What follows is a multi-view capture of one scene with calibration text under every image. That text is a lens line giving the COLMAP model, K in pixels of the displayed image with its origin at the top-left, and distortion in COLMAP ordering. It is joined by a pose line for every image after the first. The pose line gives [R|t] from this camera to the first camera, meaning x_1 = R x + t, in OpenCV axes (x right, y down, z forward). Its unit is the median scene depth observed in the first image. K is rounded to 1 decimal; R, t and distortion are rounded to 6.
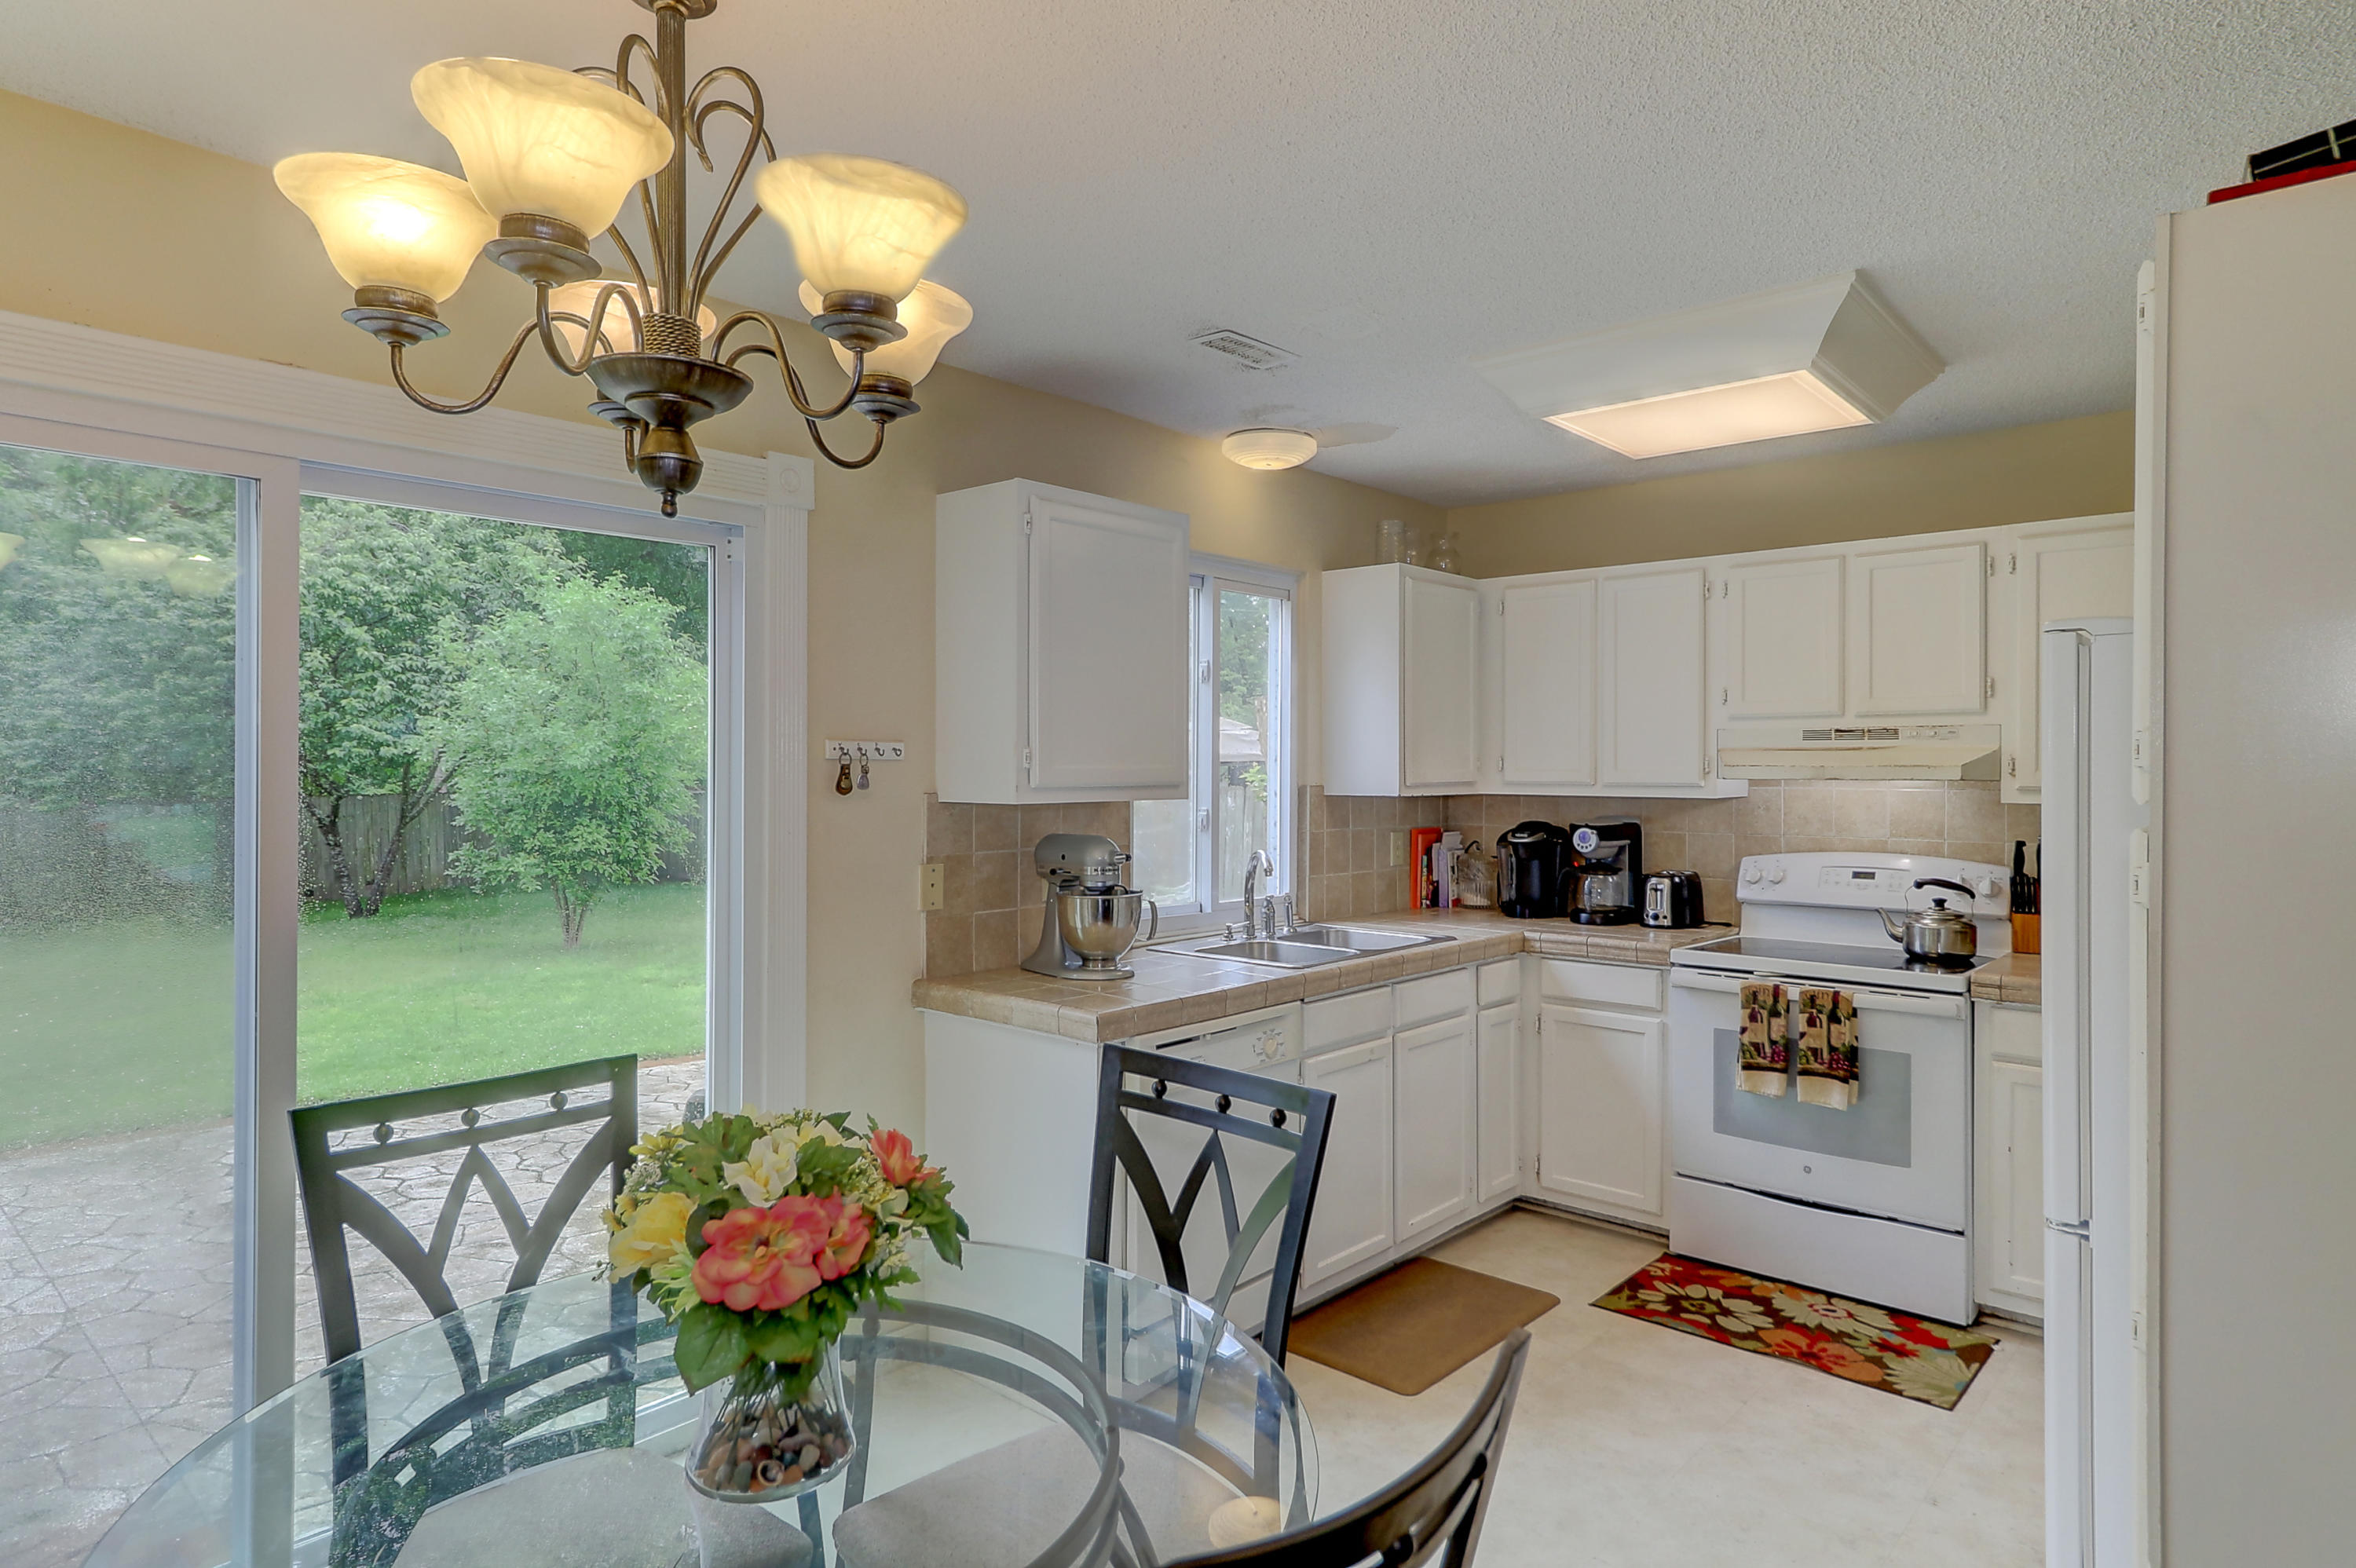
lens RADIAL K [[1337.9, 0, 1171.3], [0, 1337.9, 765.7], [0, 0, 1]] dist [0.025564, -0.008018]
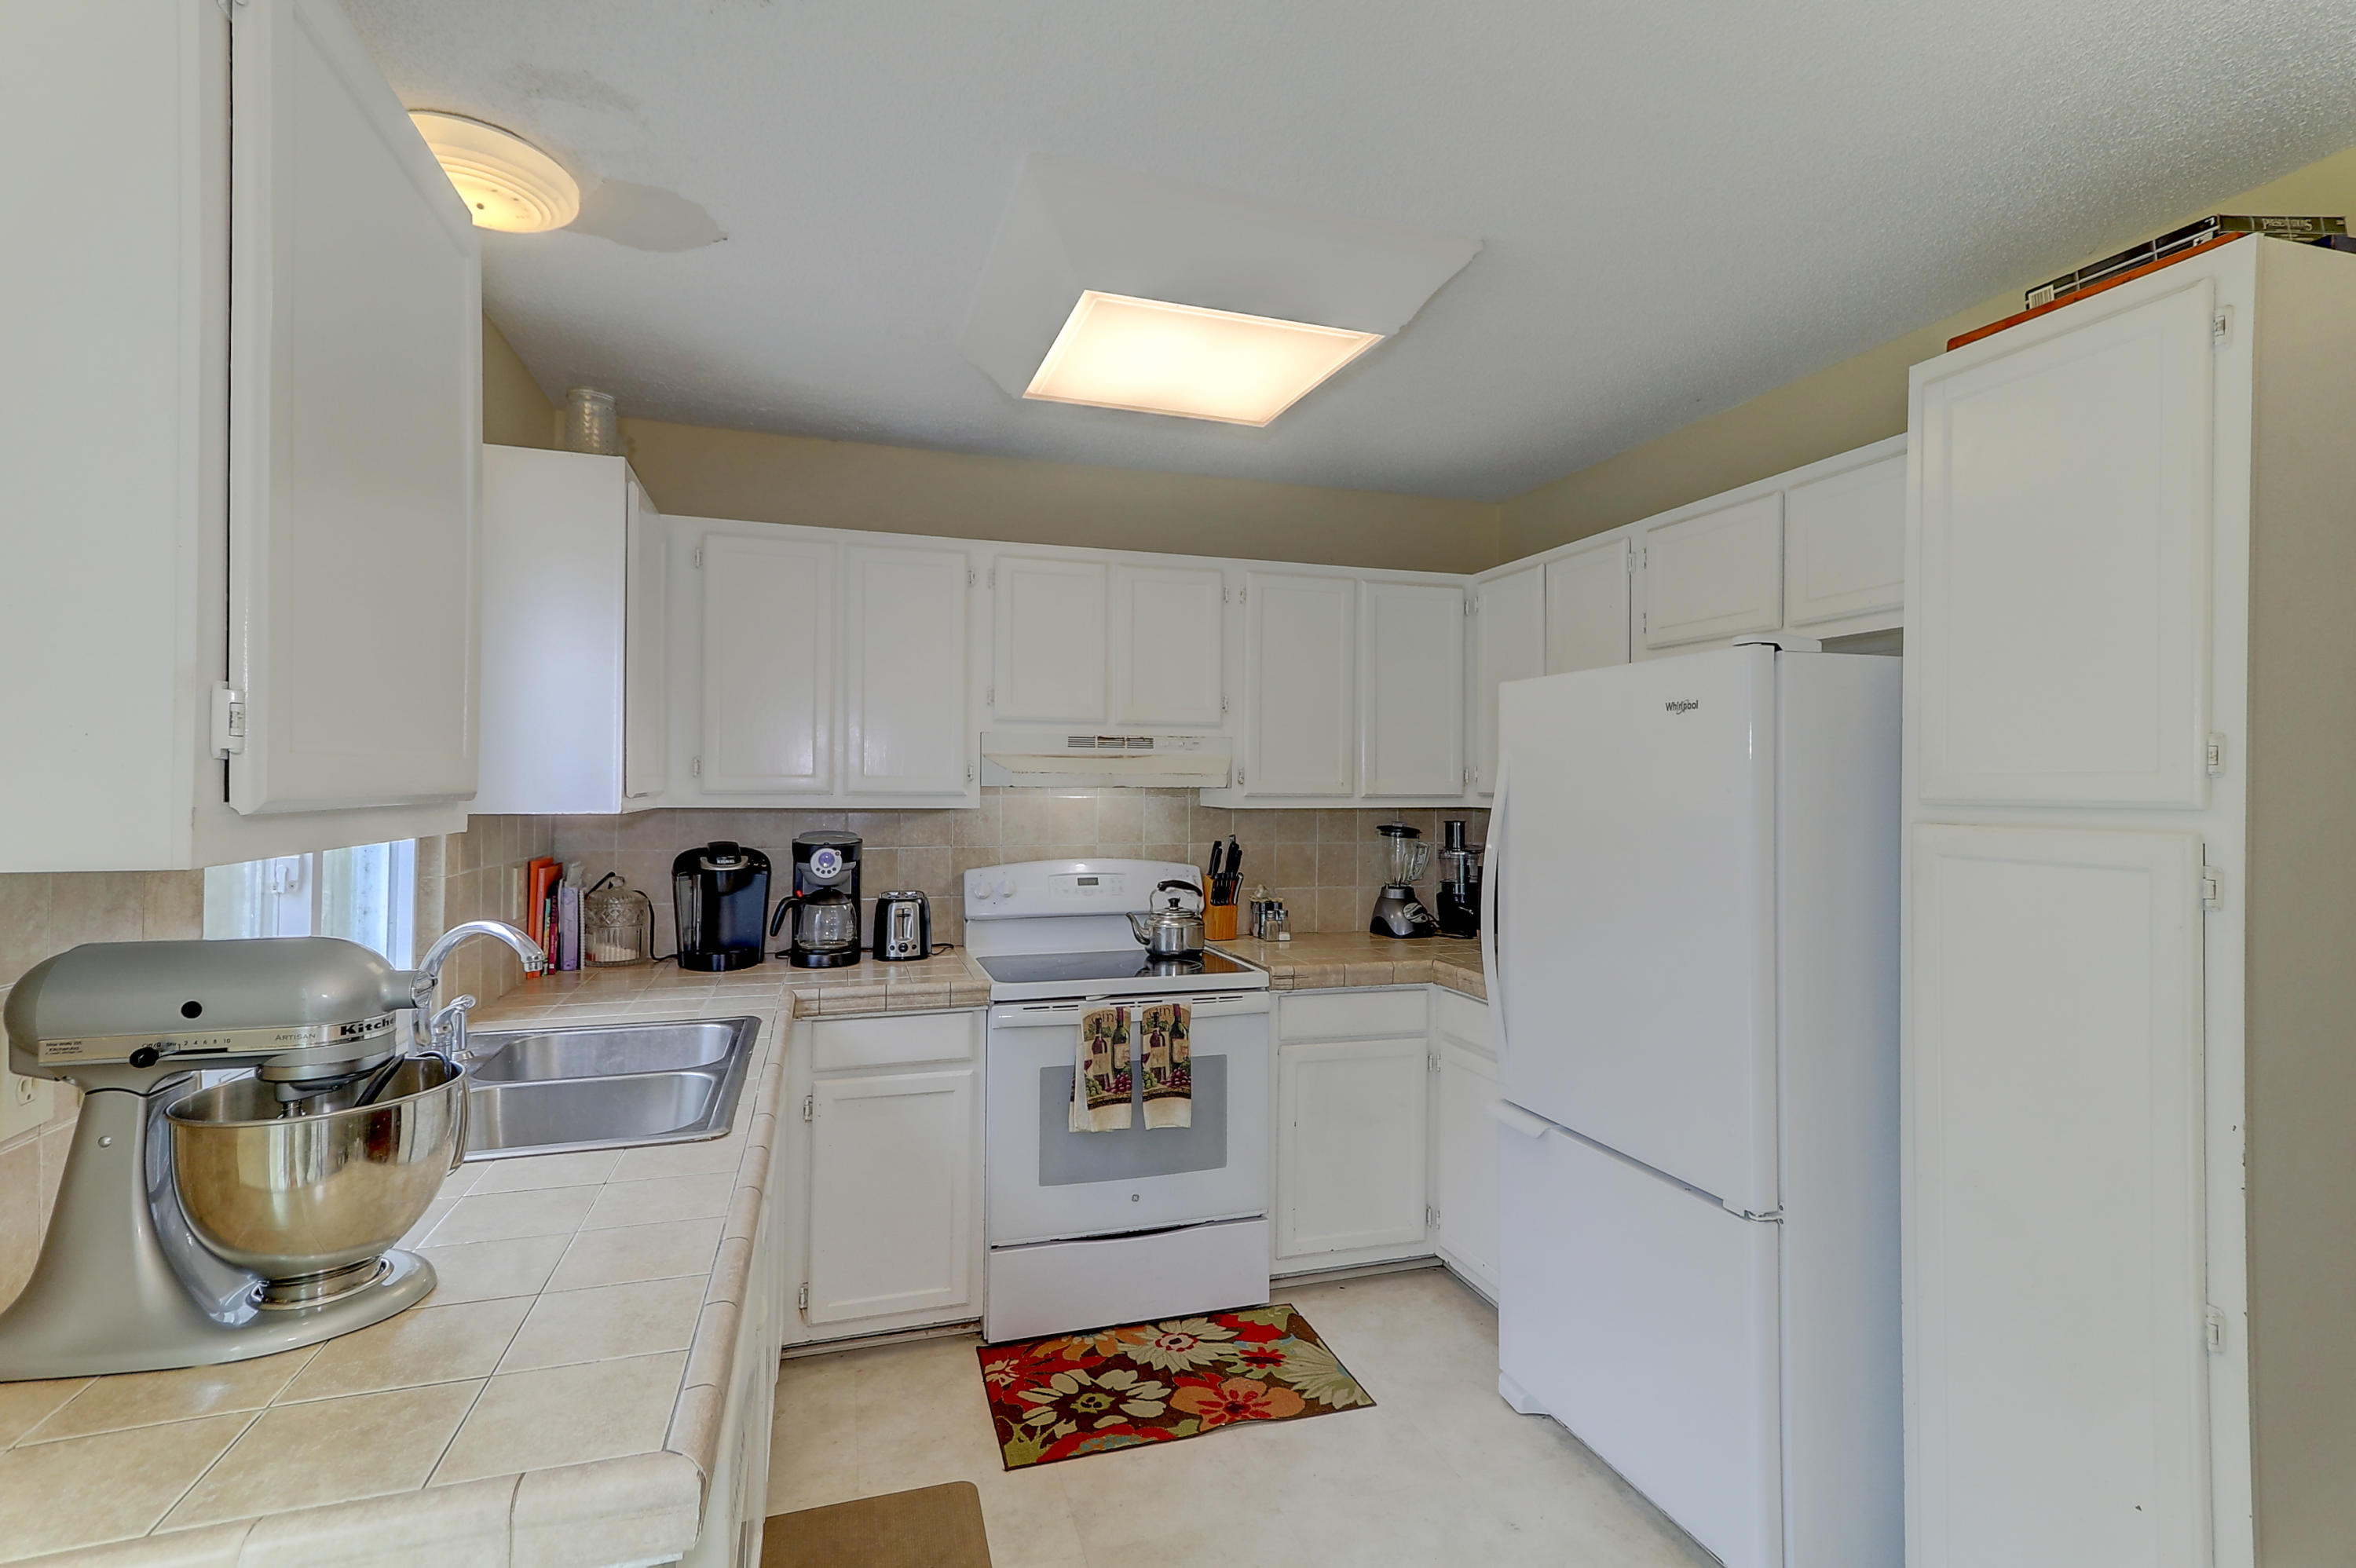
lens RADIAL K [[1086.8, 0, 1166.9], [0, 1086.8, 771.6], [0, 0, 1]] dist [0.023834, 0.000598]
pose [[0.503623, 0.013467, 0.863819, -0.183473], [-0.008549, 0.999907, -0.010604, 0.006967], [-0.863882, -0.002045, 0.503691, 0.586044]]
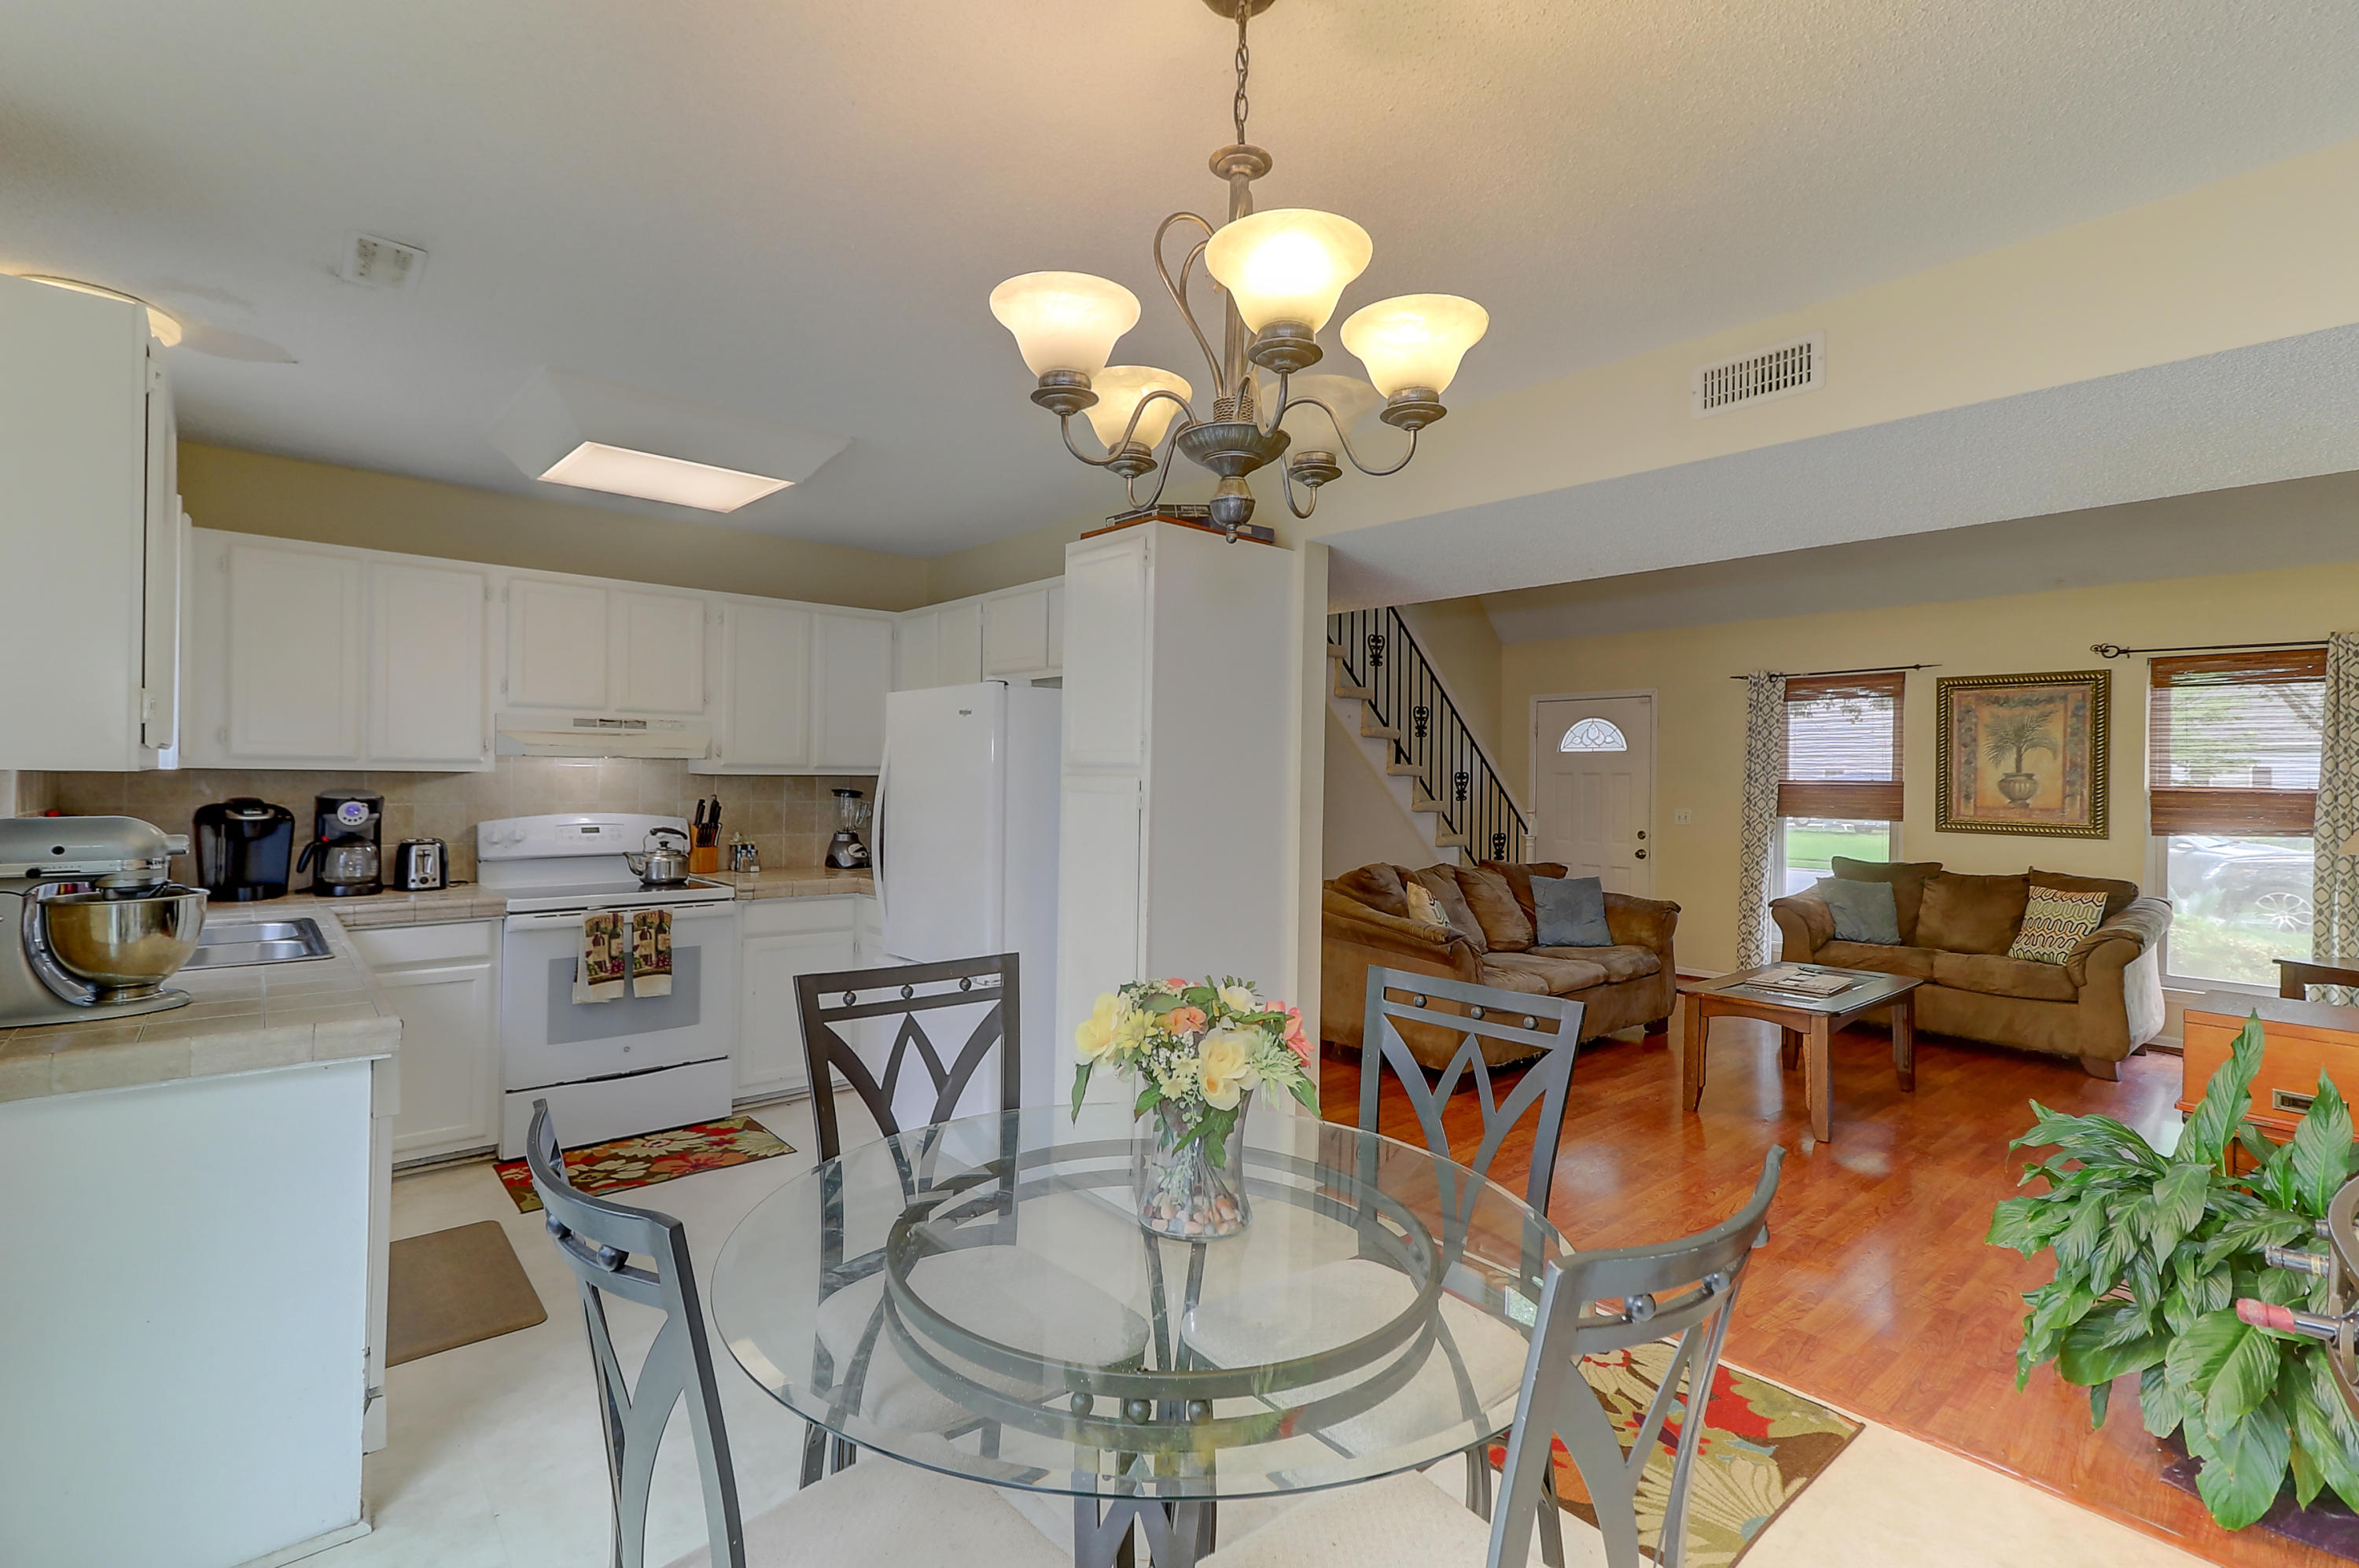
lens RADIAL K [[1088.3, 0, 1177.7], [0, 1088.3, 771.1], [0, 0, 1]] dist [0.023834, 0.000598]
pose [[0.112358, 0.004117, 0.993659, -0.538514], [-0.014731, 0.999888, -0.002477, 0.019117], [-0.993559, -0.014359, 0.112406, 0.336444]]
